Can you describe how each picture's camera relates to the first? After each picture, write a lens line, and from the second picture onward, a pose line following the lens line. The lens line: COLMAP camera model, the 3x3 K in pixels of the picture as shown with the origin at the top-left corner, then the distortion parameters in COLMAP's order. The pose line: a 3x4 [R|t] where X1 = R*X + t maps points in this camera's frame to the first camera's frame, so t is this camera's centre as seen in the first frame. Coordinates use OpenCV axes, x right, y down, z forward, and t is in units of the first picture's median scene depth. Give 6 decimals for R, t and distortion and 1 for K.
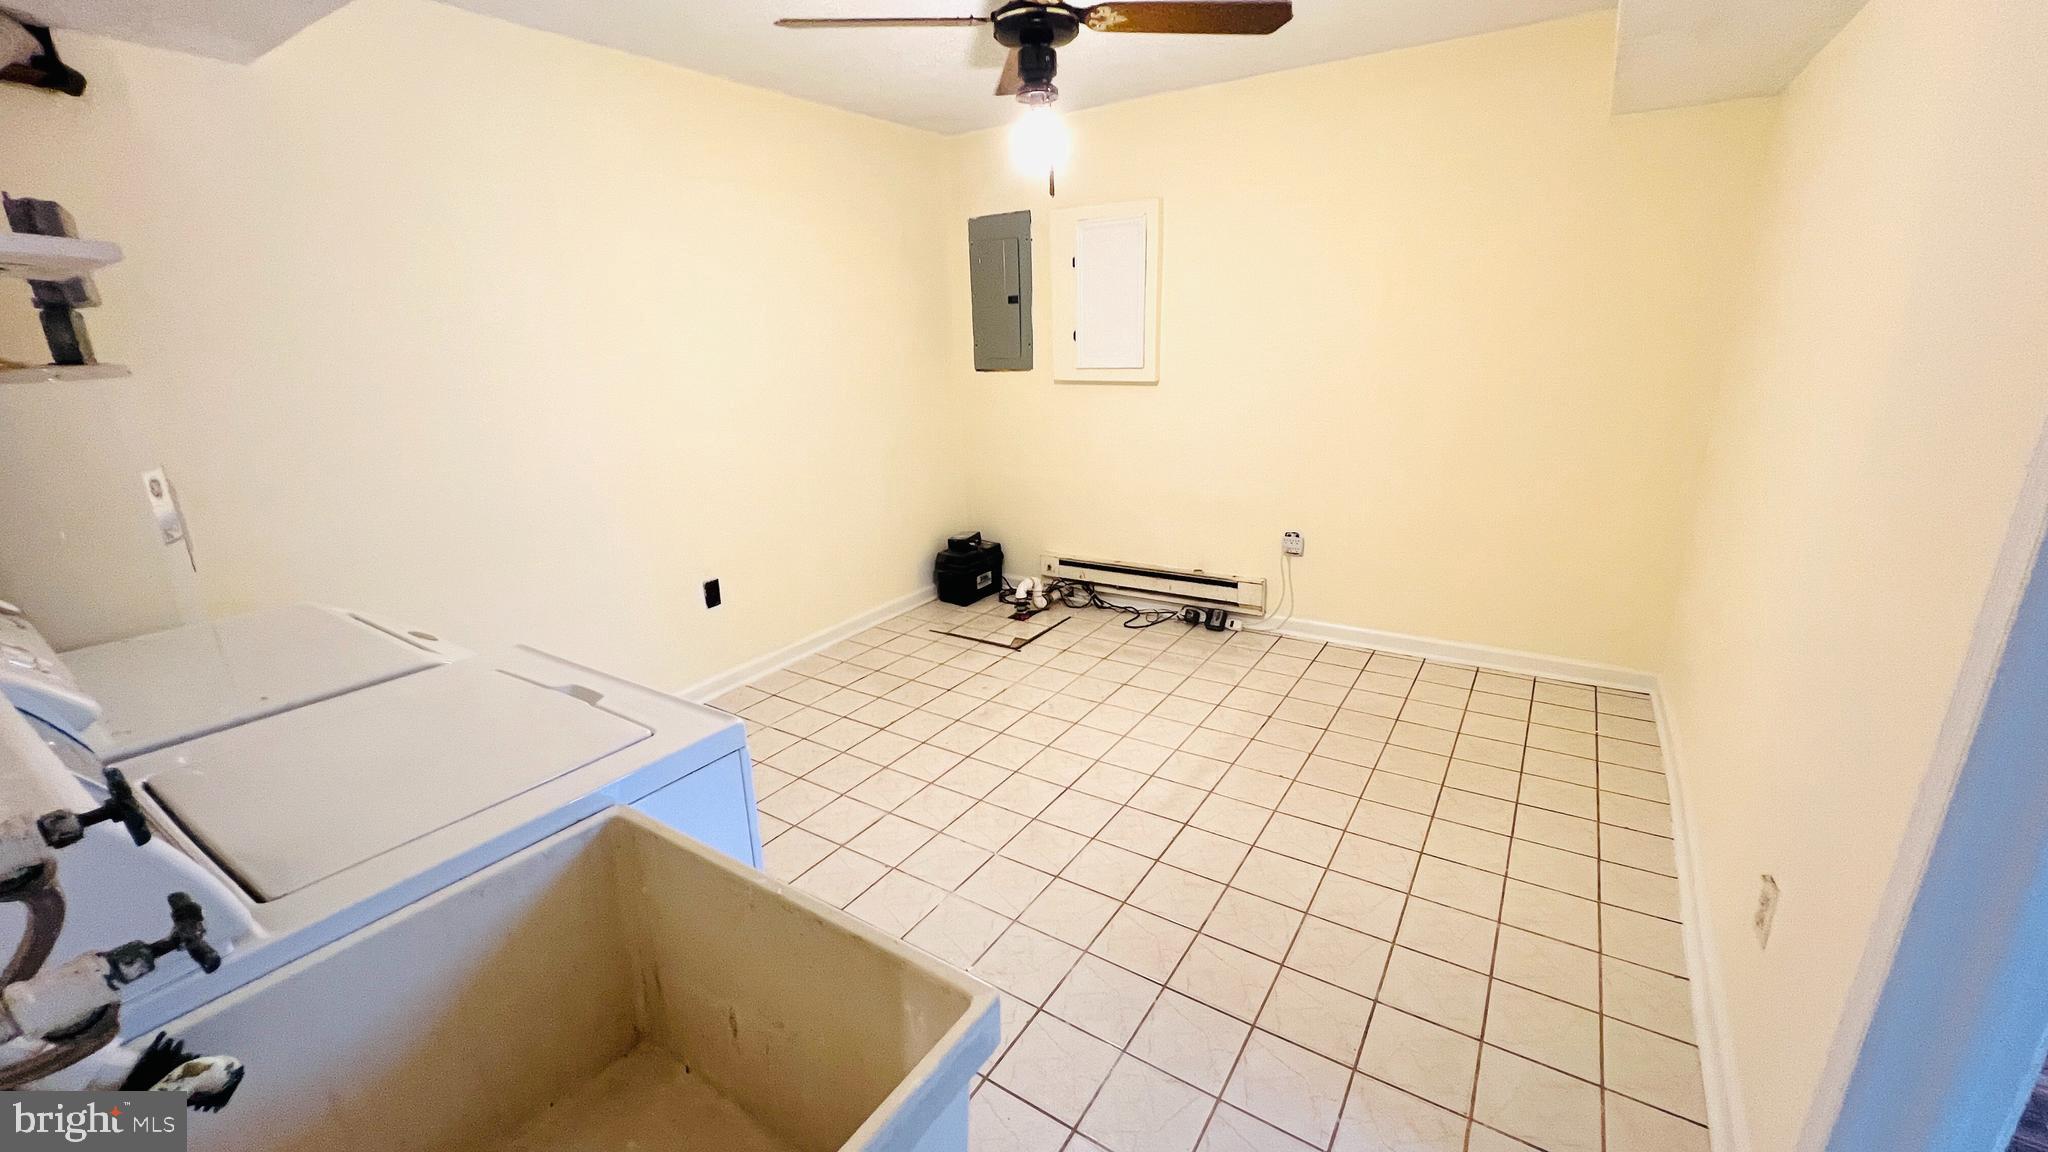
lens RADIAL K [[819.0, 0, 1023.0], [0, 819.0, 583.6], [0, 0, 1]] dist [0.004924, 0.000244]
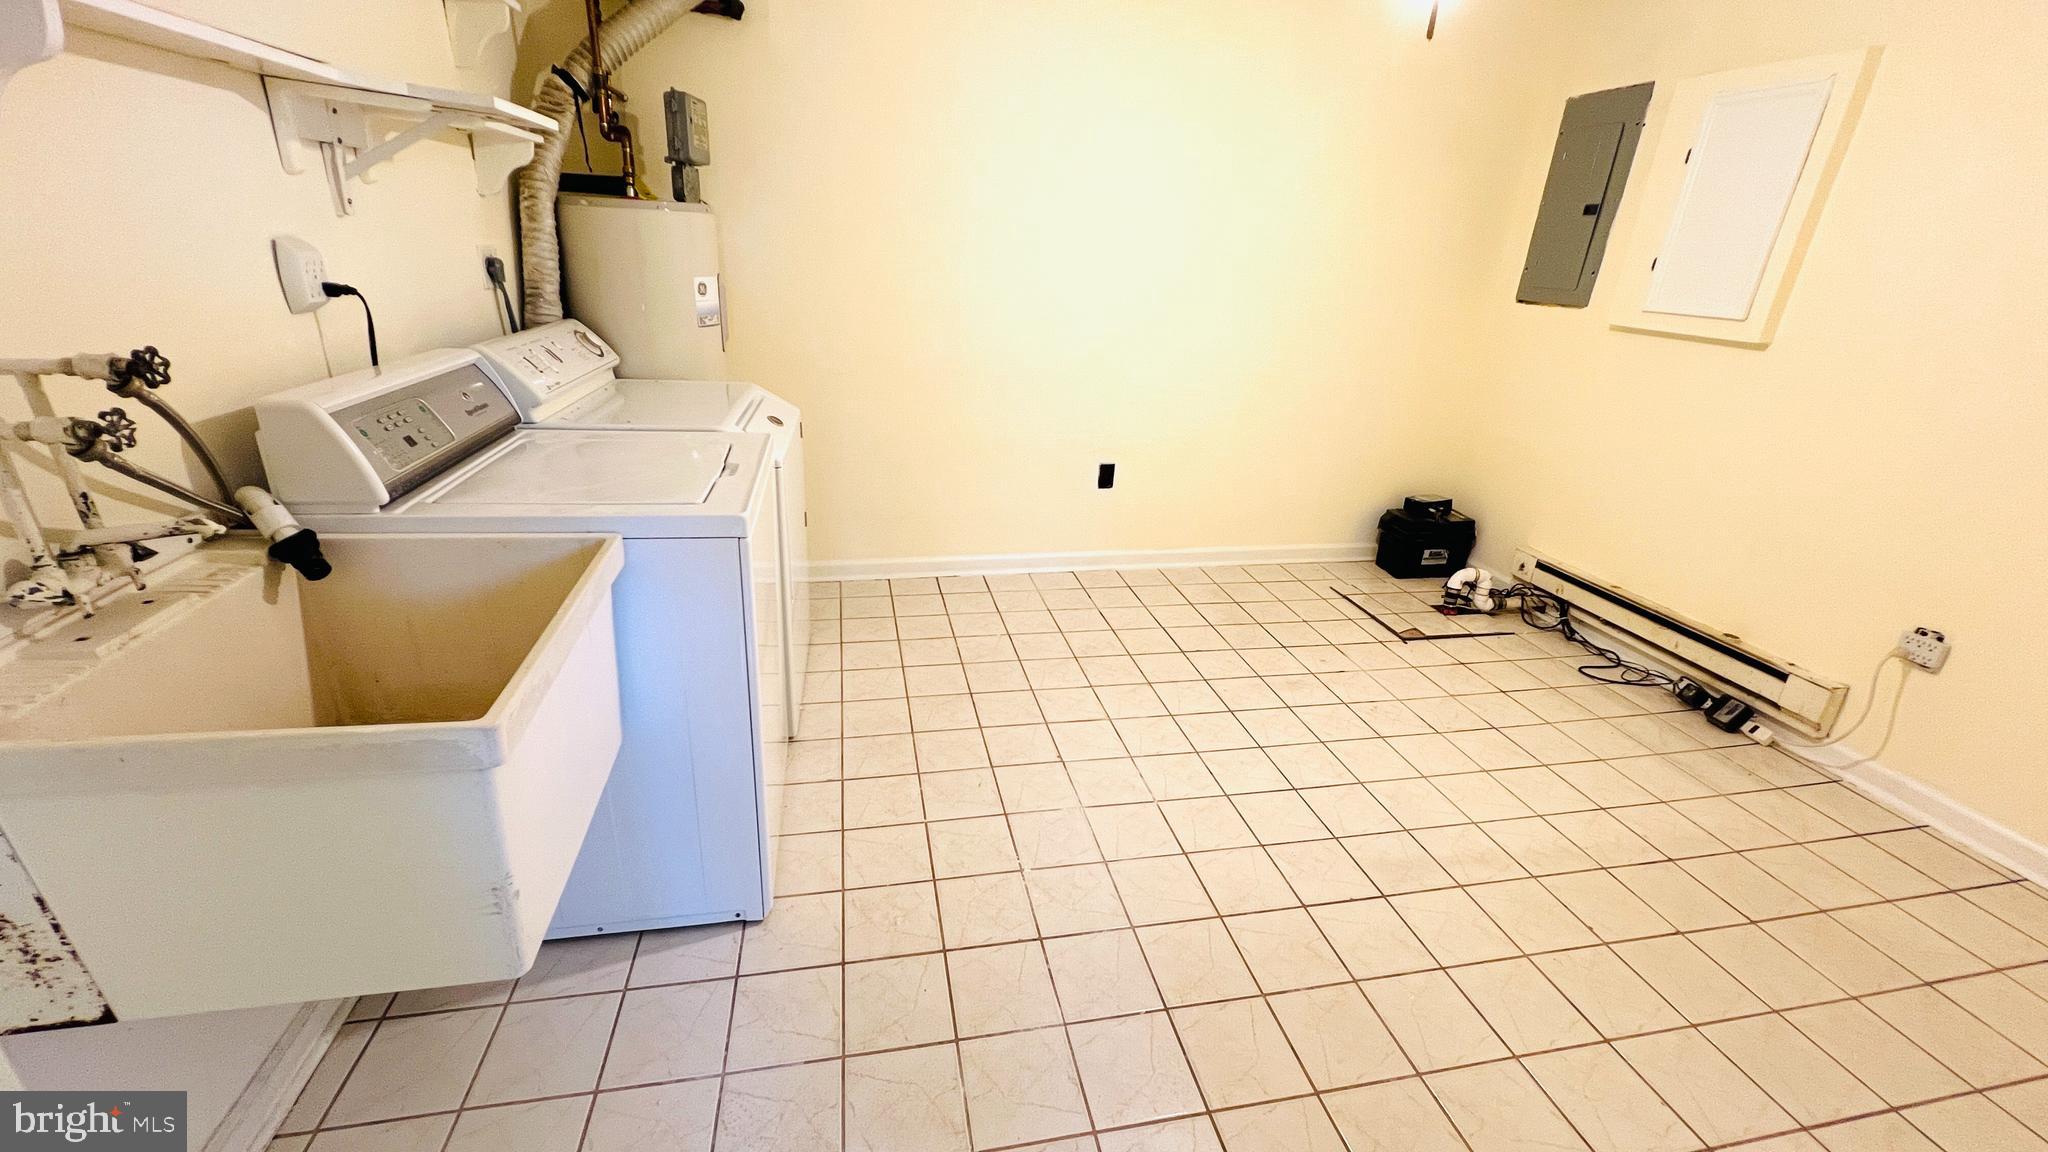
lens RADIAL K [[819.0, 0, 1029.2], [0, 819.0, 582.9], [0, 0, 1]] dist [0.004924, 0.000244]
pose [[0.703909, 0.332615, -0.627599, 0.216439], [-0.278207, 0.942091, 0.187256, -0.023031], [0.653539, 0.042791, 0.755682, 0.112295]]
